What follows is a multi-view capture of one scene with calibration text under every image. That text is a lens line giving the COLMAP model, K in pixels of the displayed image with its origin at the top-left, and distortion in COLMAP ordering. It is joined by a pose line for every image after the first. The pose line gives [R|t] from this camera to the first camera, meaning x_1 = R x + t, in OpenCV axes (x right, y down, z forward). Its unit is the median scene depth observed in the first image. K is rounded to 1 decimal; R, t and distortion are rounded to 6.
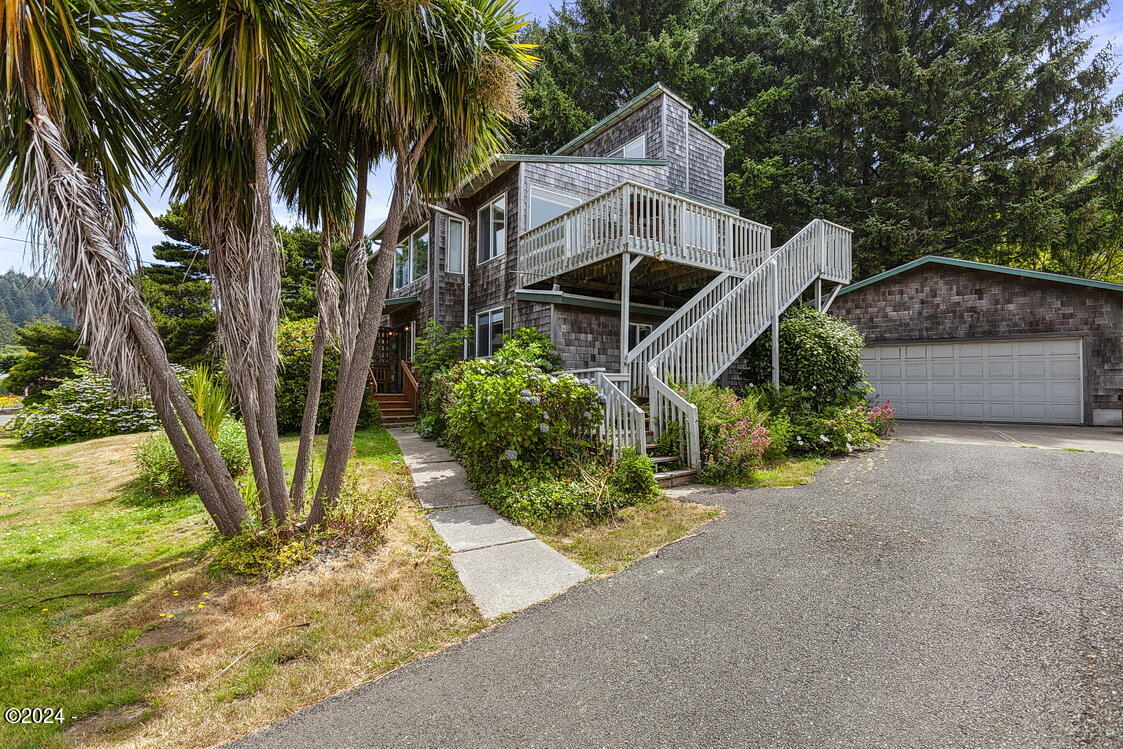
lens RADIAL K [[501.2, 0, 557.1], [0, 501.2, 373.9], [0, 0, 1]] dist [0.003483, 0.001181]
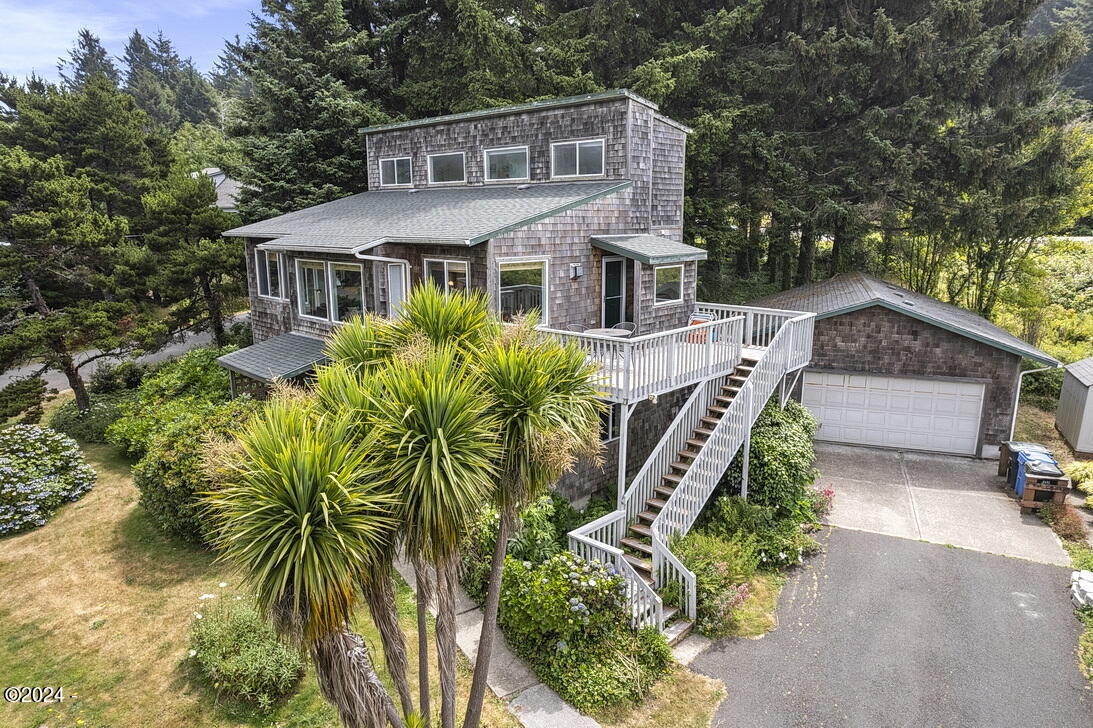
lens RADIAL K [[712.0, 0, 552.8], [0, 712.0, 366.3], [0, 0, 1]] dist [-0.029640, 0.002901]
pose [[0.974617, -0.059166, 0.215920, -0.226865], [0.002287, 0.967028, 0.254661, -0.482993], [-0.223868, -0.247703, 0.942617, -0.244988]]
